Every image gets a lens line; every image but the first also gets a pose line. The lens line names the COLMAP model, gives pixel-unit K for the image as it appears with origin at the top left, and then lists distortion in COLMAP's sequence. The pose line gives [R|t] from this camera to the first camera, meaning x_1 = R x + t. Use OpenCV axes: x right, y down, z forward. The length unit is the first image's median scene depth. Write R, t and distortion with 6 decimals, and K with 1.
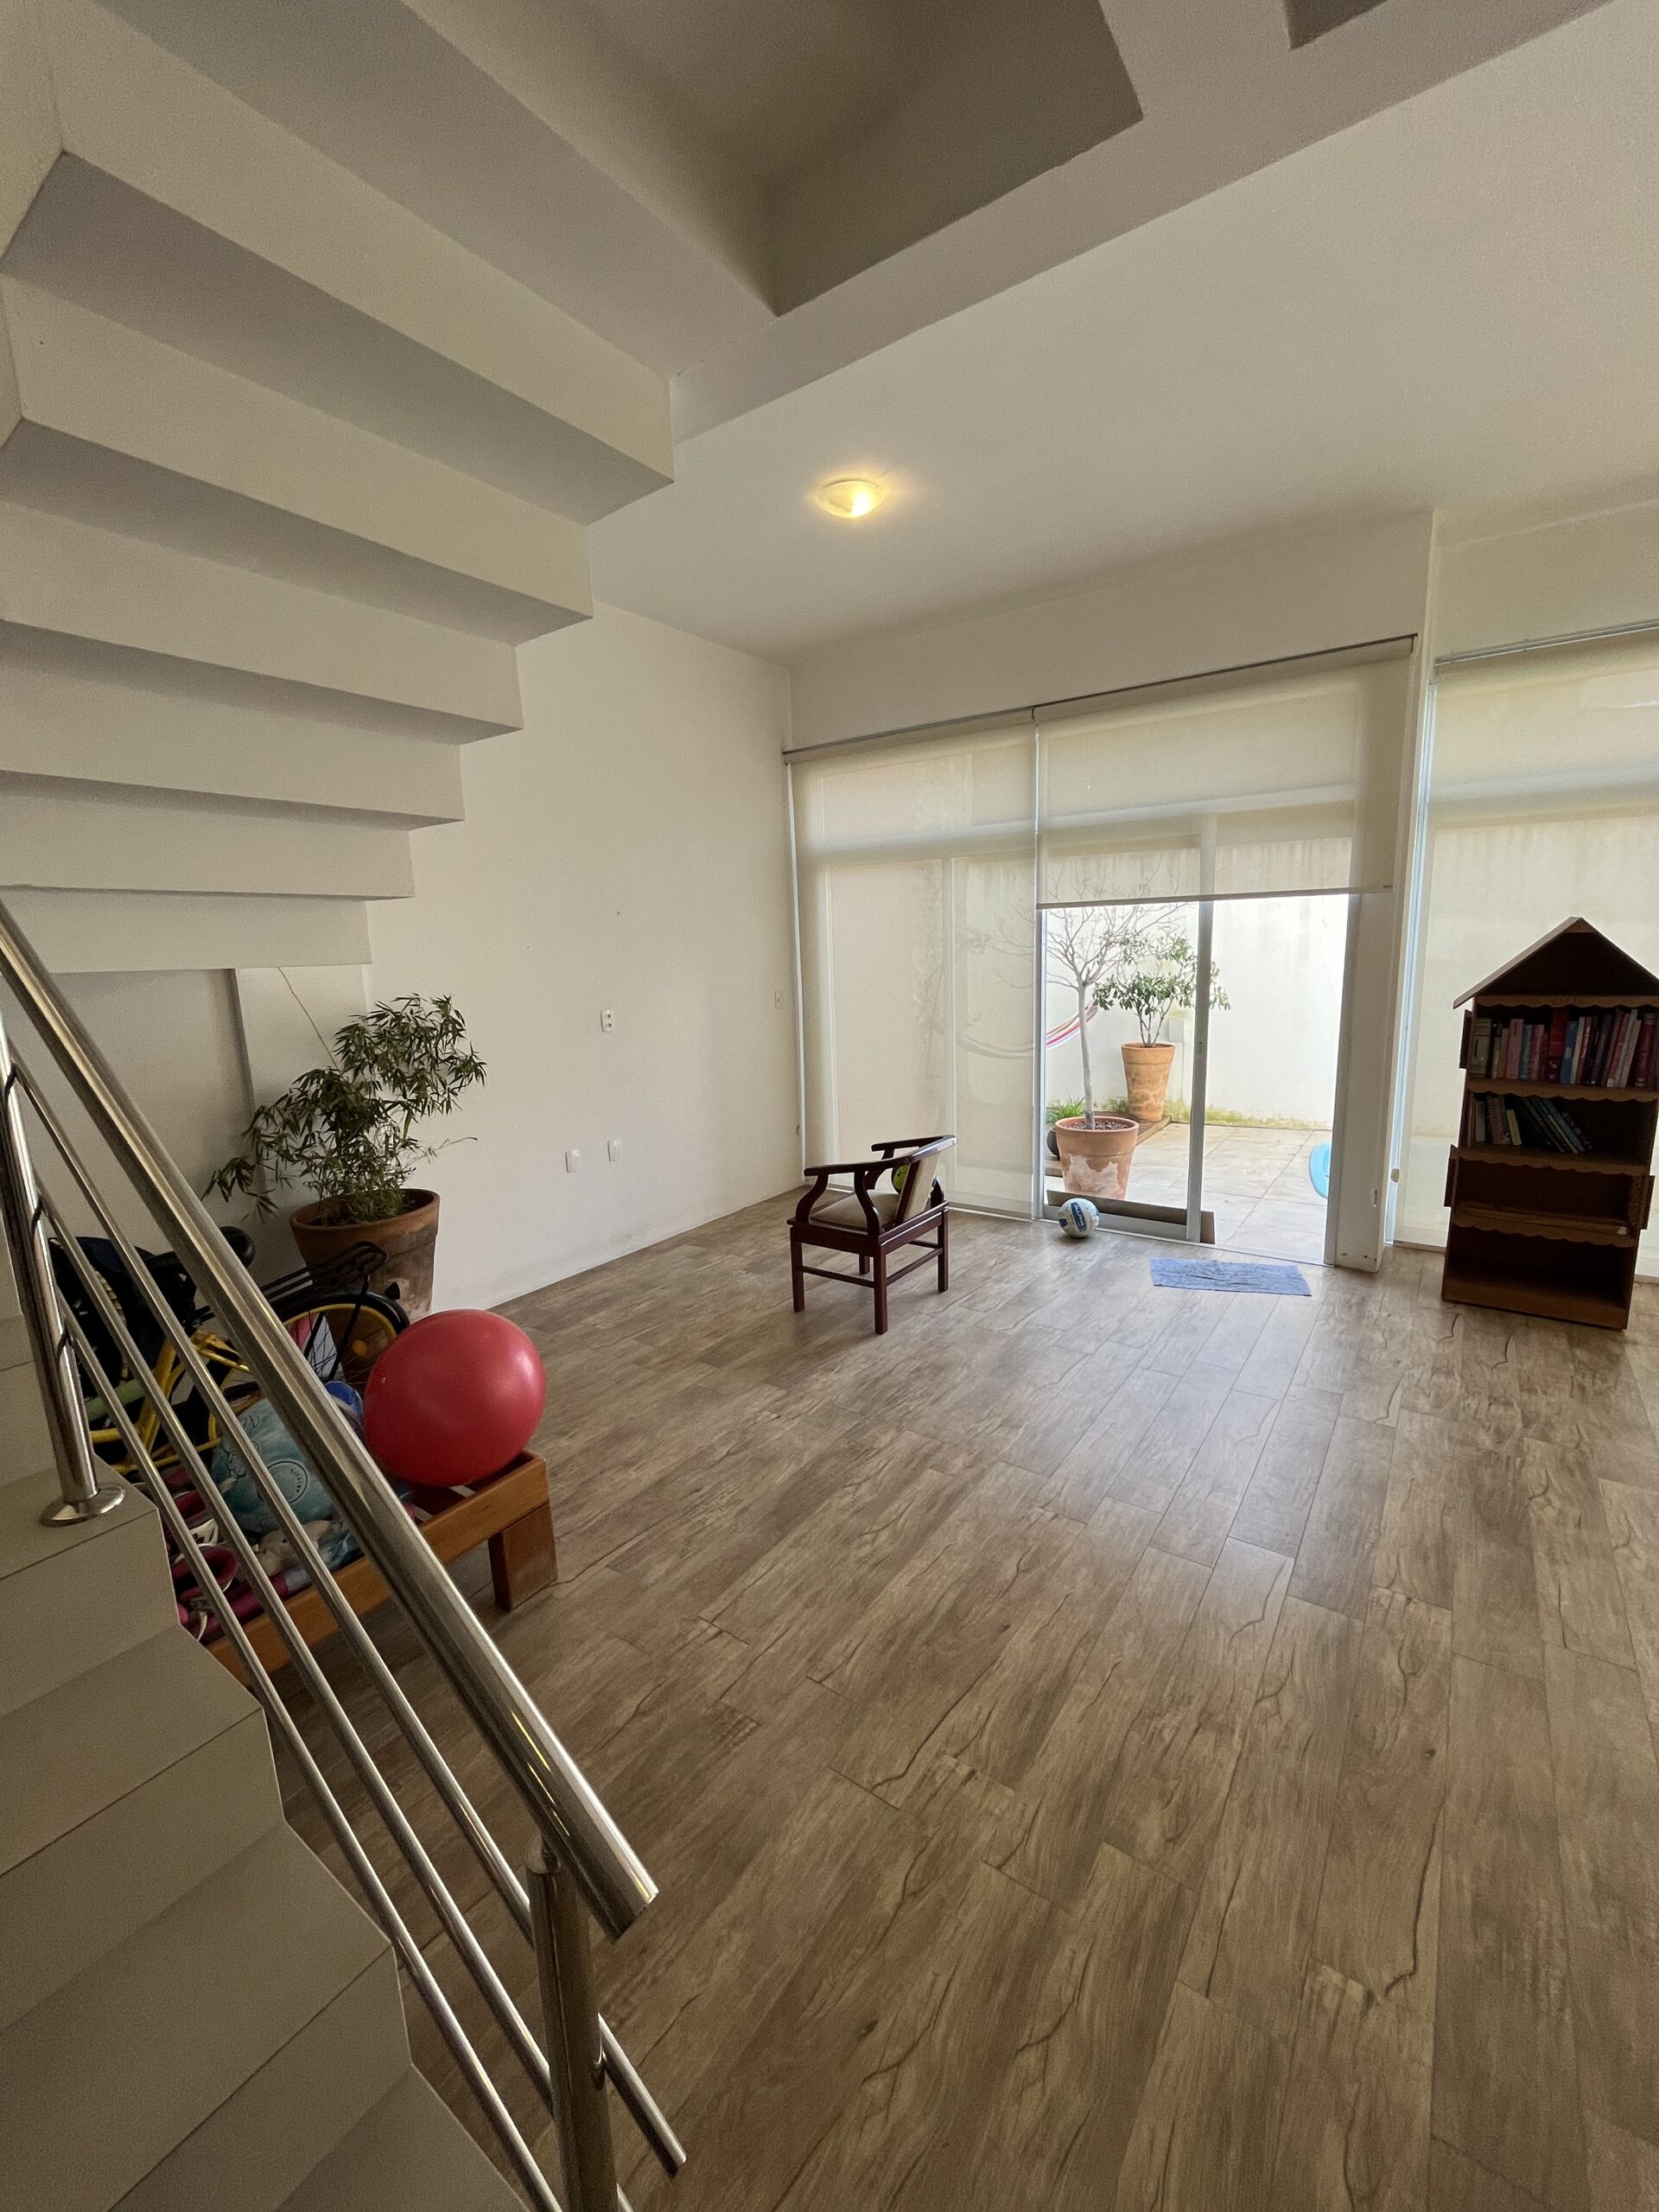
lens RADIAL K [[897.2, 0, 834.6], [0, 897.2, 1113.9], [0, 0, 1]] dist [-0.002342, -0.000771]
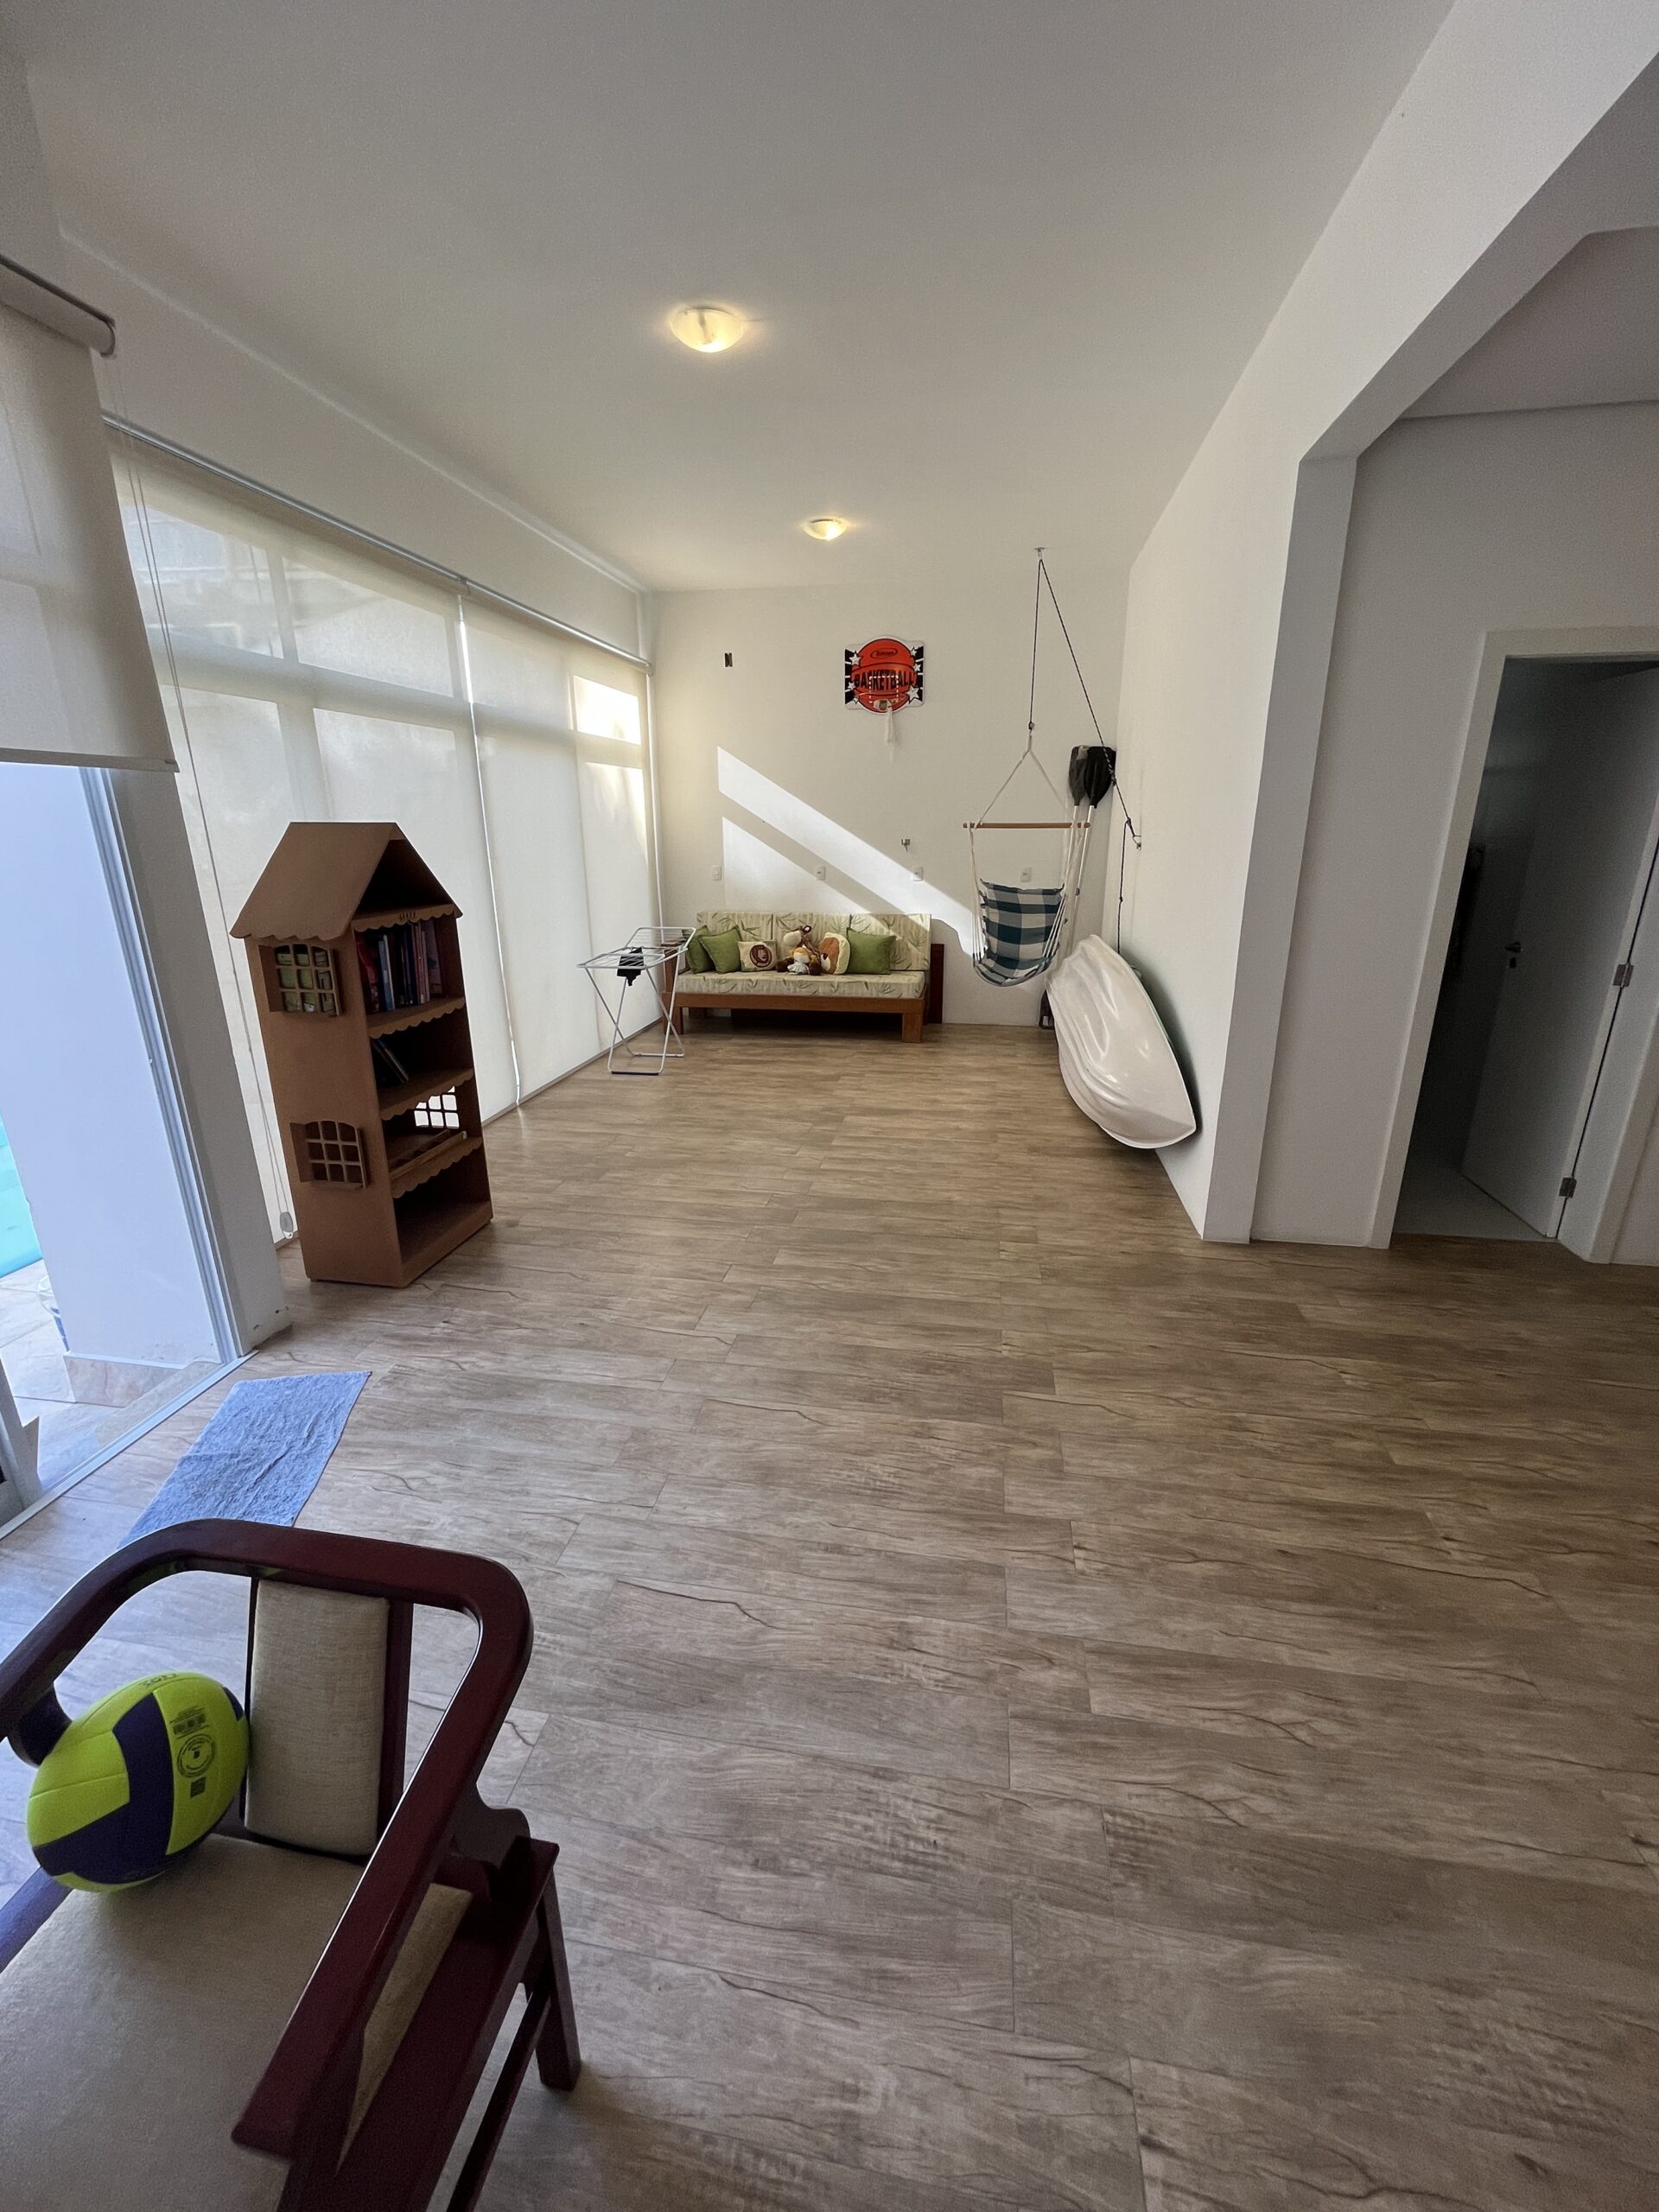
lens RADIAL K [[897.2, 0, 834.9], [0, 897.2, 1105.5], [0, 0, 1]] dist [-0.002342, -0.000771]
pose [[-0.429310, -0.236724, 0.871582, -0.283584], [0.189317, 0.920012, 0.343129, -0.251804], [-0.883092, 0.312314, -0.350155, 1.397075]]
